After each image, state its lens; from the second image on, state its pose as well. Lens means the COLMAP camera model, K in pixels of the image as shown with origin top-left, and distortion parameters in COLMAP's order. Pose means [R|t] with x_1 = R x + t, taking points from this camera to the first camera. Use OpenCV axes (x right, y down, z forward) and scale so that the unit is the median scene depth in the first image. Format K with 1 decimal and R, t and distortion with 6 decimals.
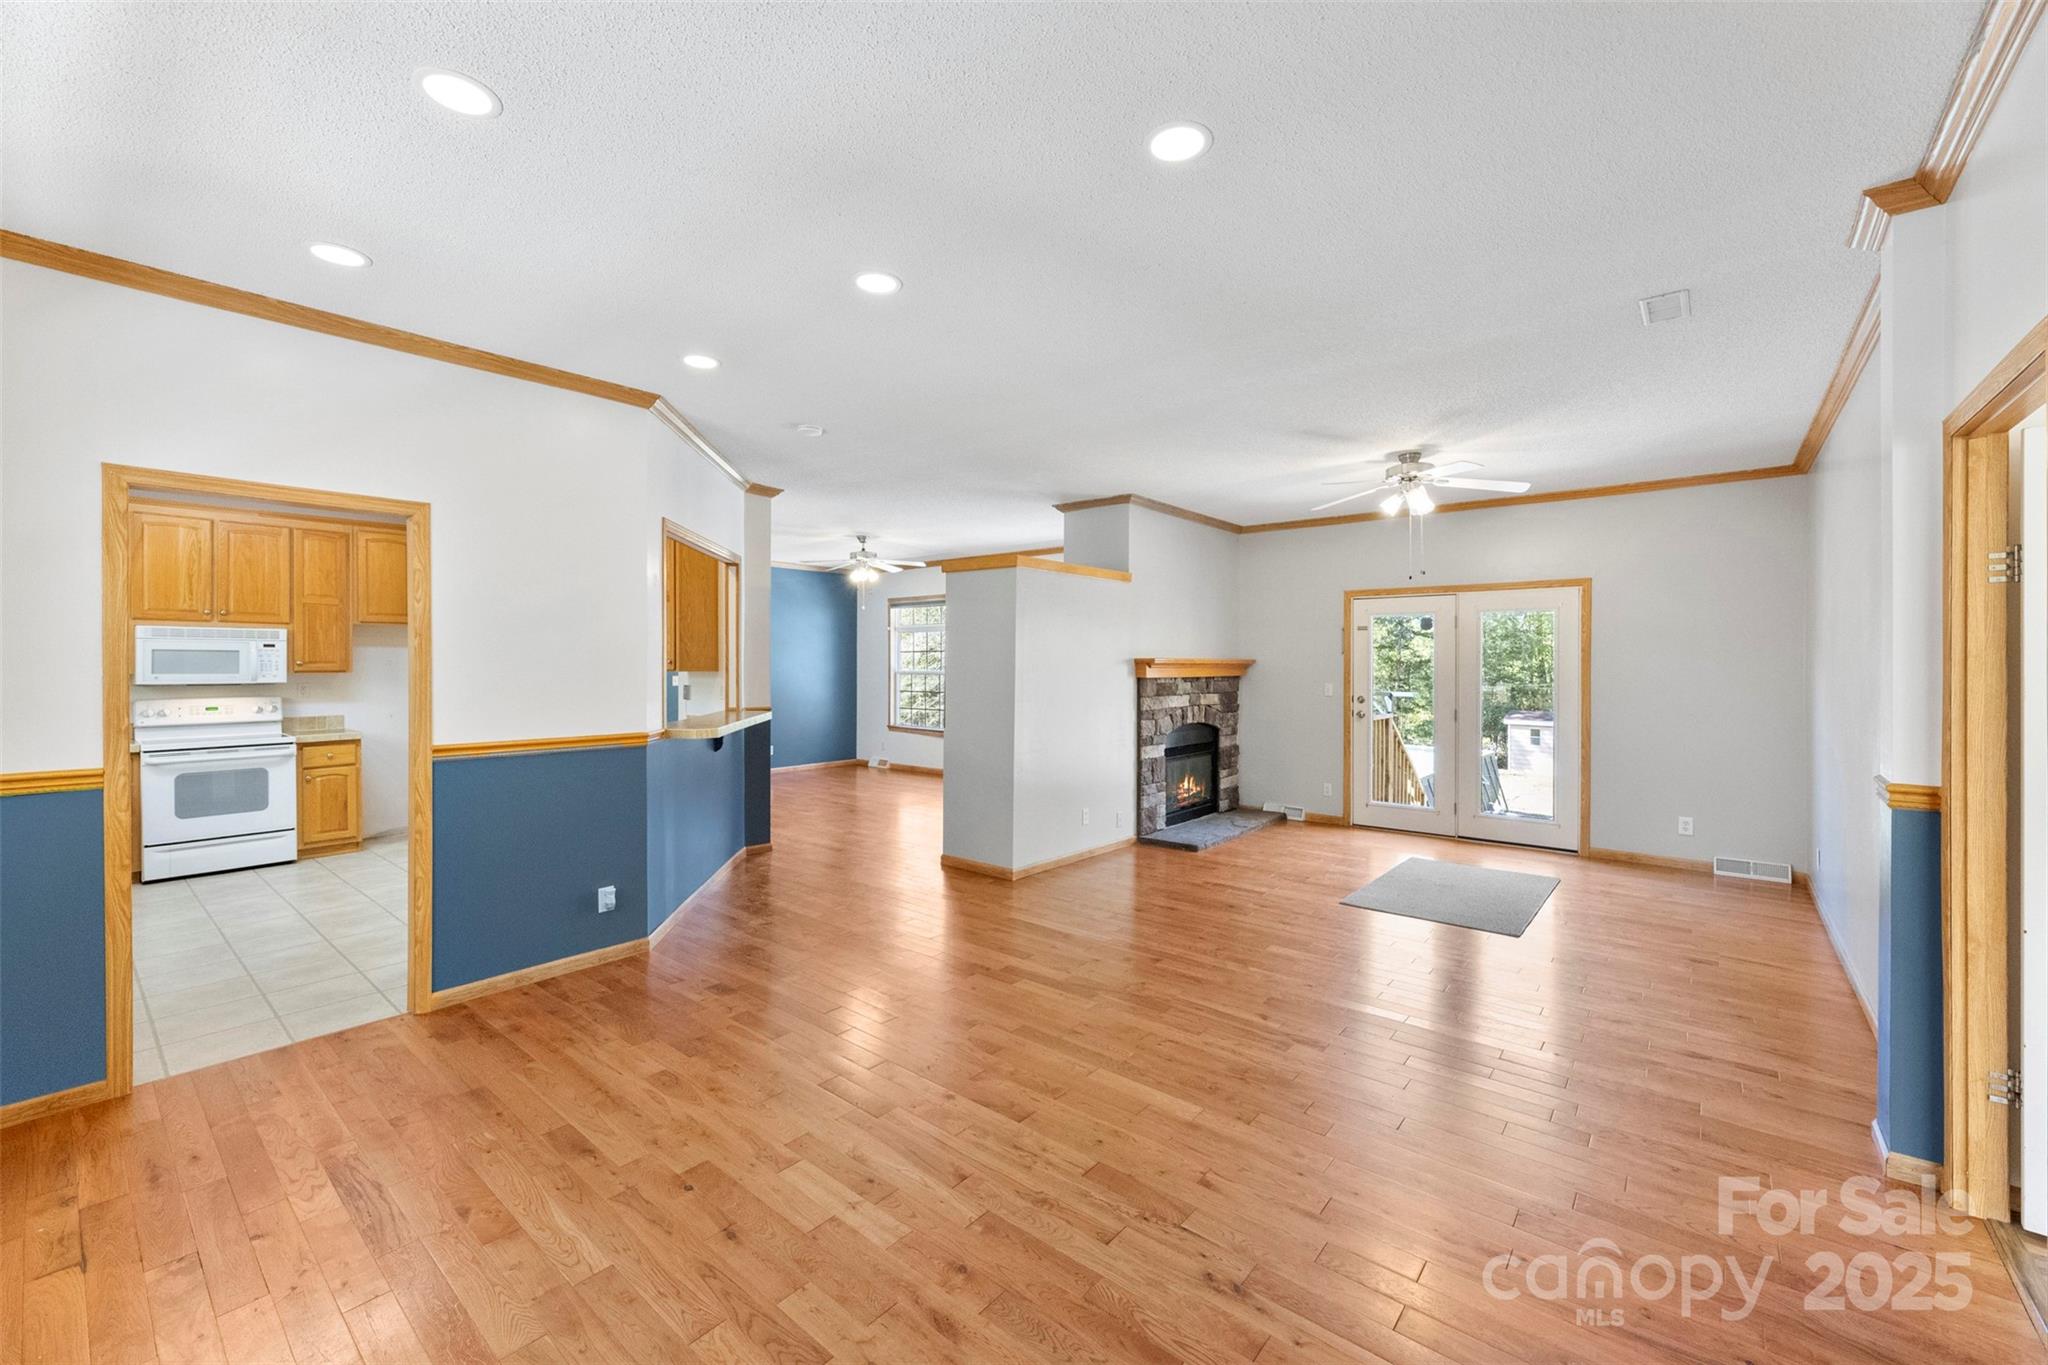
lens RADIAL K [[821.7, 0, 1024.3], [0, 821.7, 666.7], [0, 0, 1]] dist [-0.000379, -0.000078]
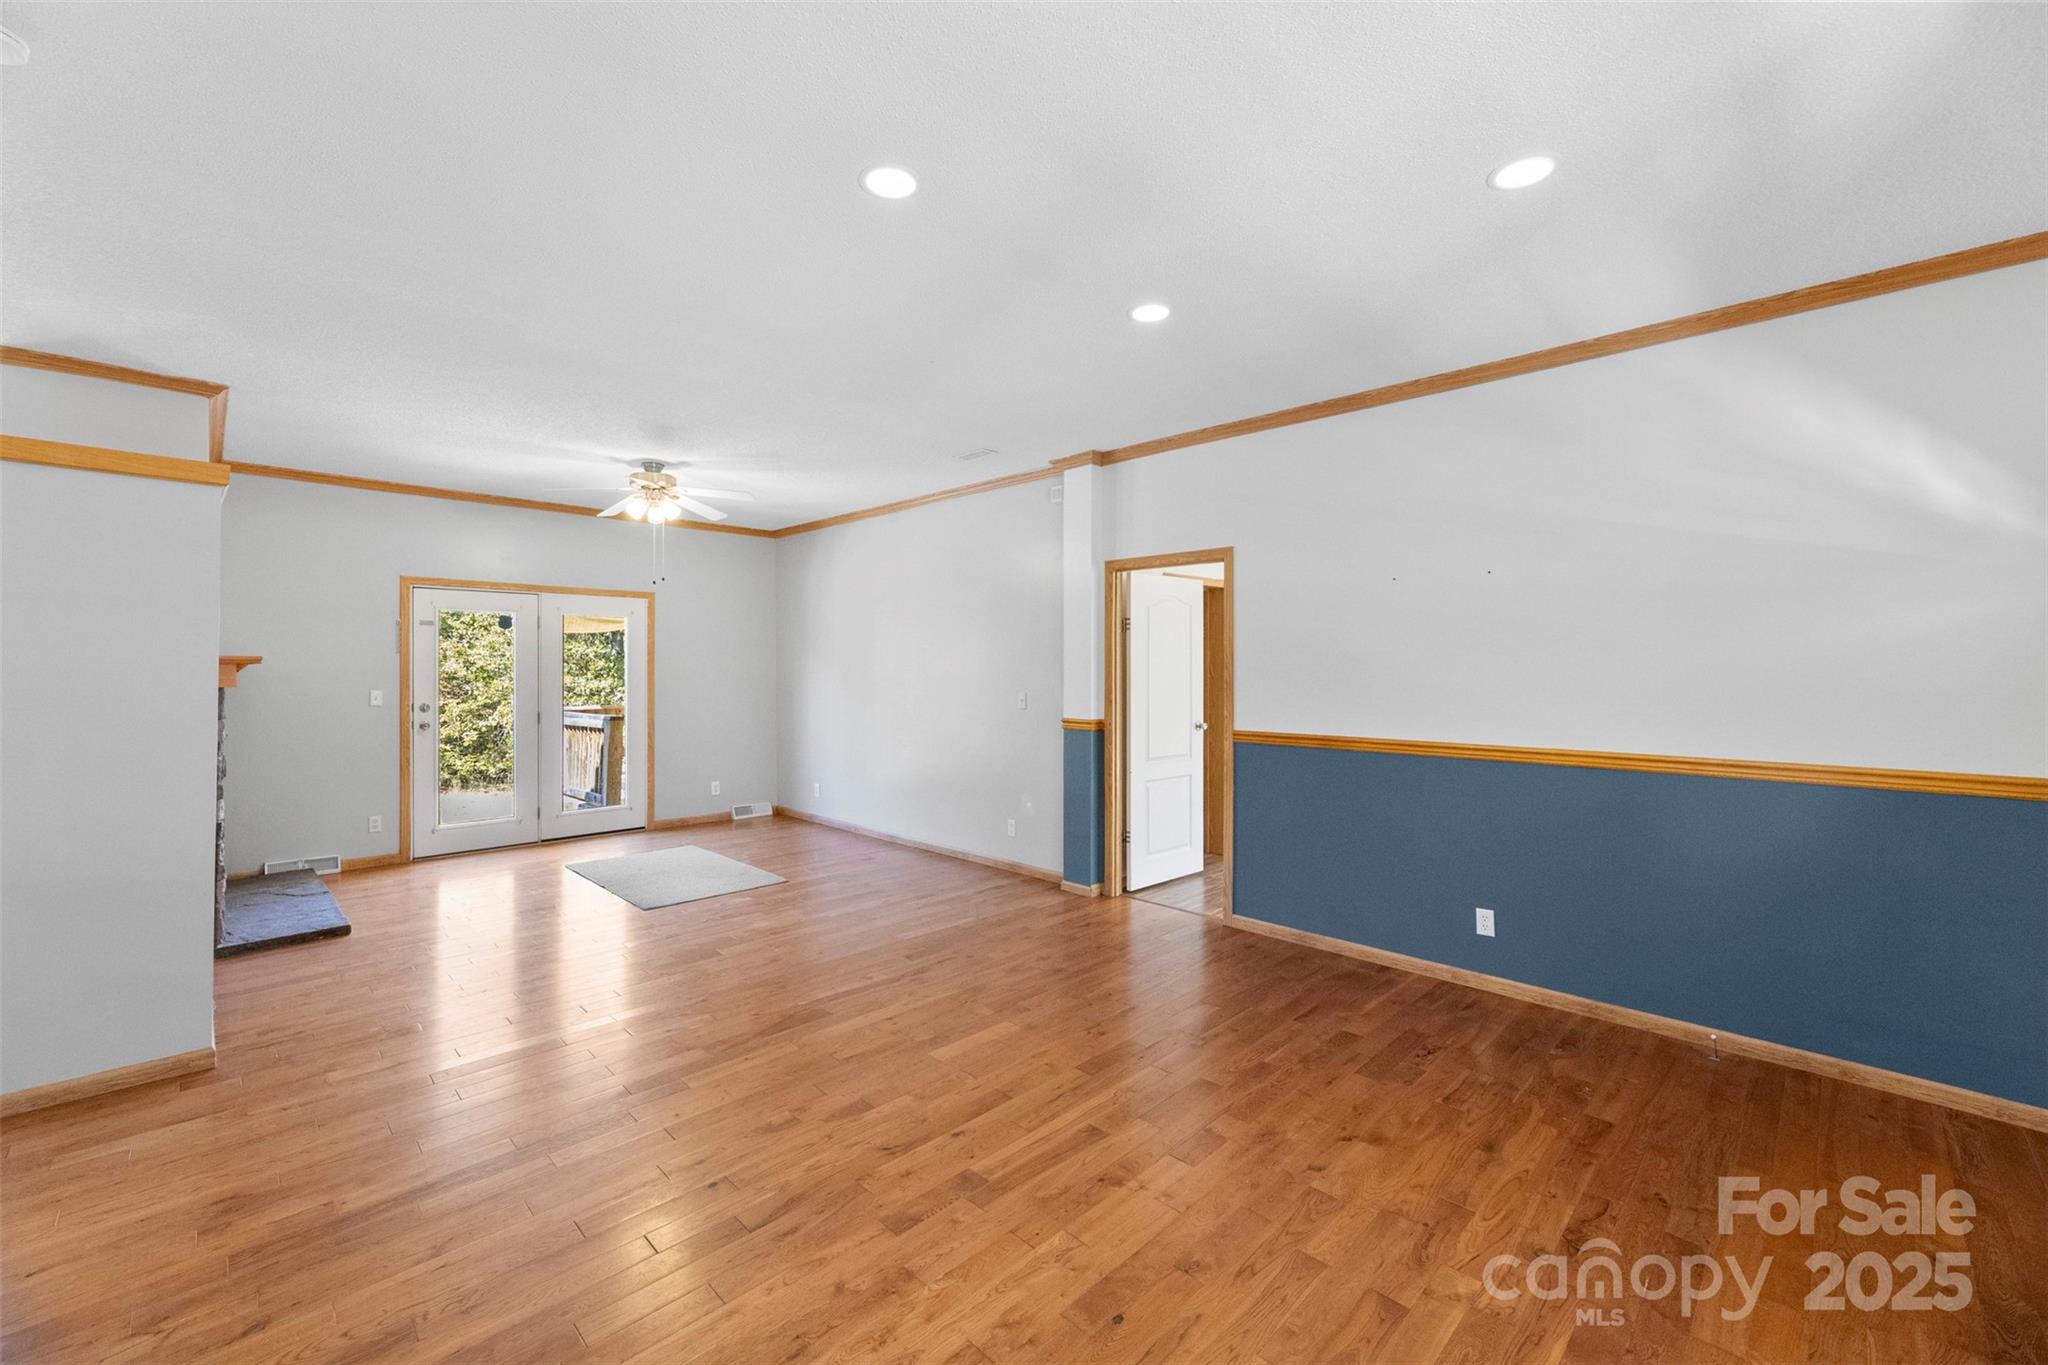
lens RADIAL K [[824.2, 0, 1021.0], [0, 824.2, 671.4], [0, 0, 1]] dist [0.001123, 0.000298]
pose [[0.094860, -0.008418, 0.995455, -0.463361], [0.002913, 0.999962, 0.008178, -0.002966], [-0.995486, 0.002124, 0.094881, 0.386467]]
